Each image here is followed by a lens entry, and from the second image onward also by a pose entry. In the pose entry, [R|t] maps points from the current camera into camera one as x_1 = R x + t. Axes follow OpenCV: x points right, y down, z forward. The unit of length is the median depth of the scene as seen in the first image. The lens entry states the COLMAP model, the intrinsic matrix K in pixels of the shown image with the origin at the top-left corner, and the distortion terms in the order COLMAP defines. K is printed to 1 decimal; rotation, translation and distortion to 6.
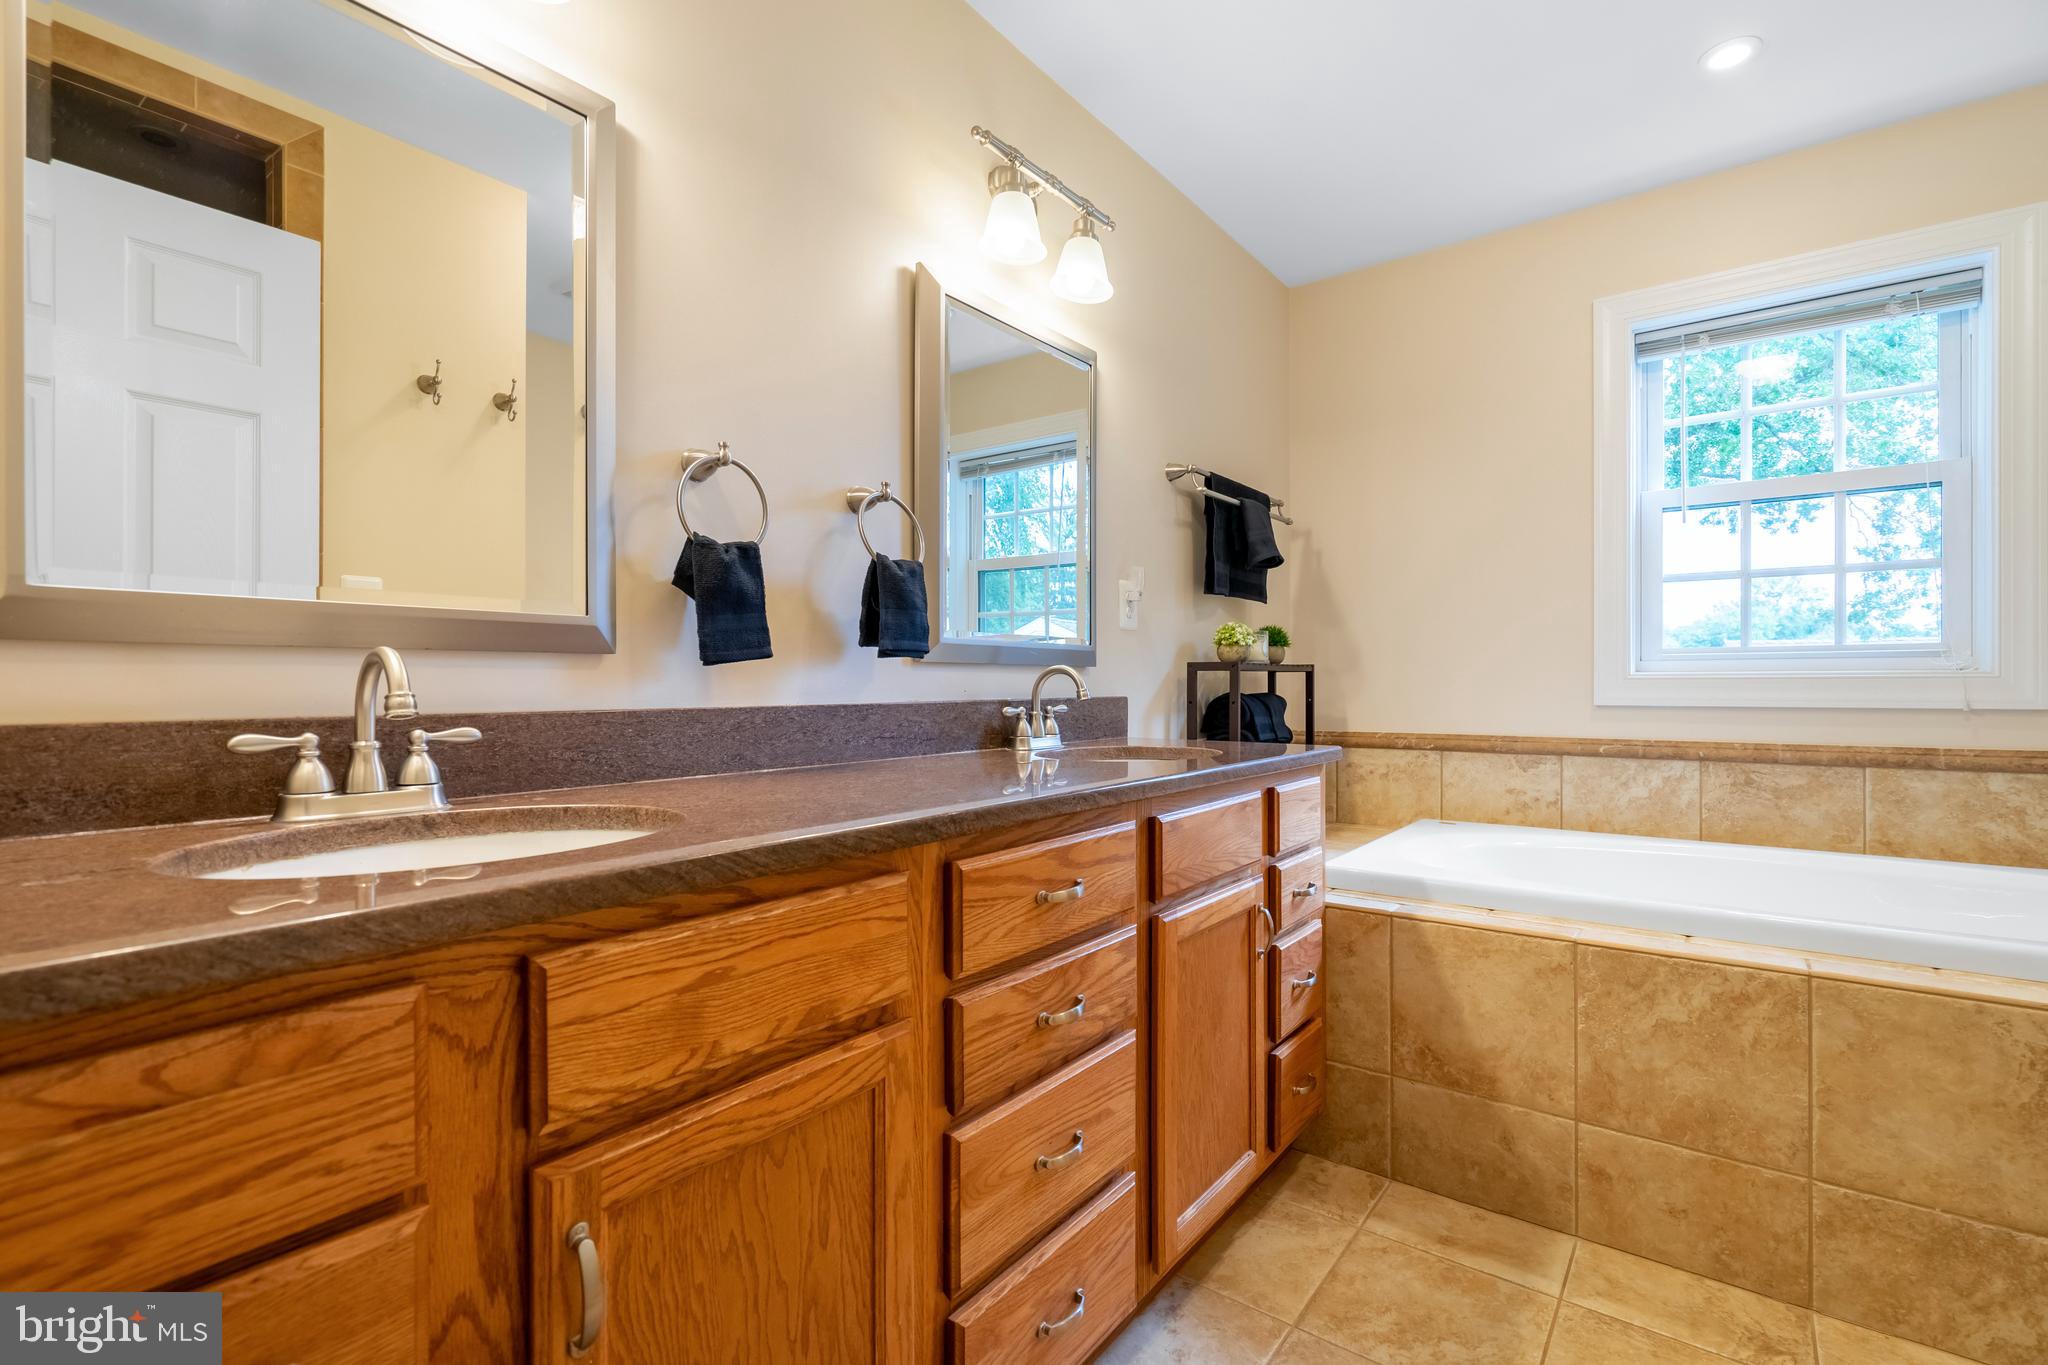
lens RADIAL K [[935.6, 0, 1012.1], [0, 935.6, 686.4], [0, 0, 1]] dist [-0.001987, 0.001251]
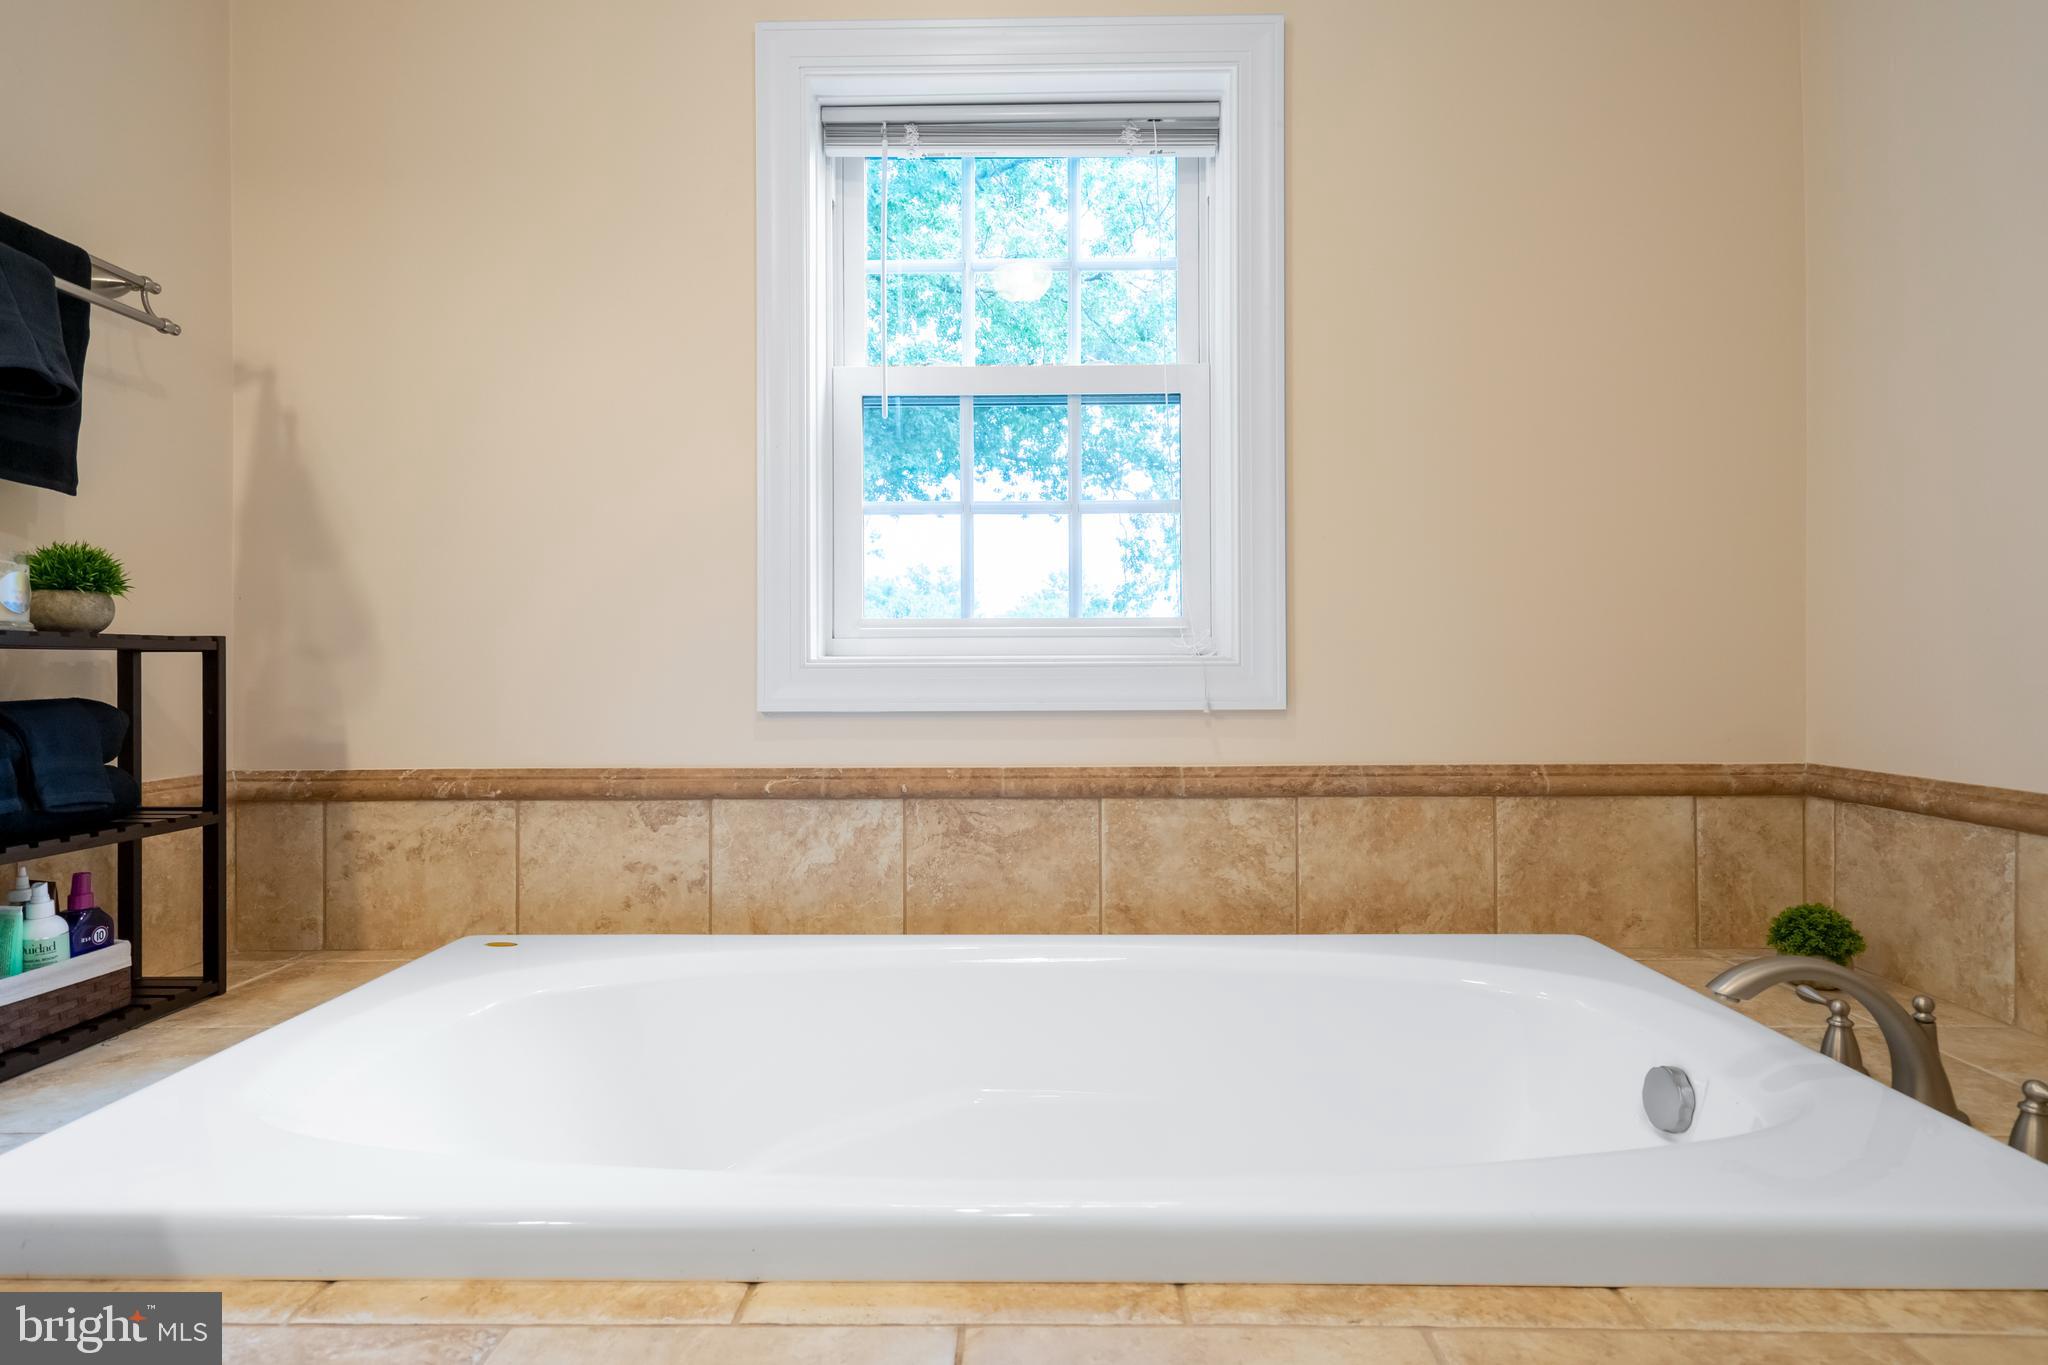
lens RADIAL K [[1074.7, 0, 1027.7], [0, 1074.7, 677.4], [0, 0, 1]] dist [-0.001094, -0.000375]
pose [[0.799722, -0.004944, 0.600350, 0.362128], [0.004051, 0.999988, 0.002838, -0.002654], [-0.600357, 0.000162, 0.799732, 0.367939]]
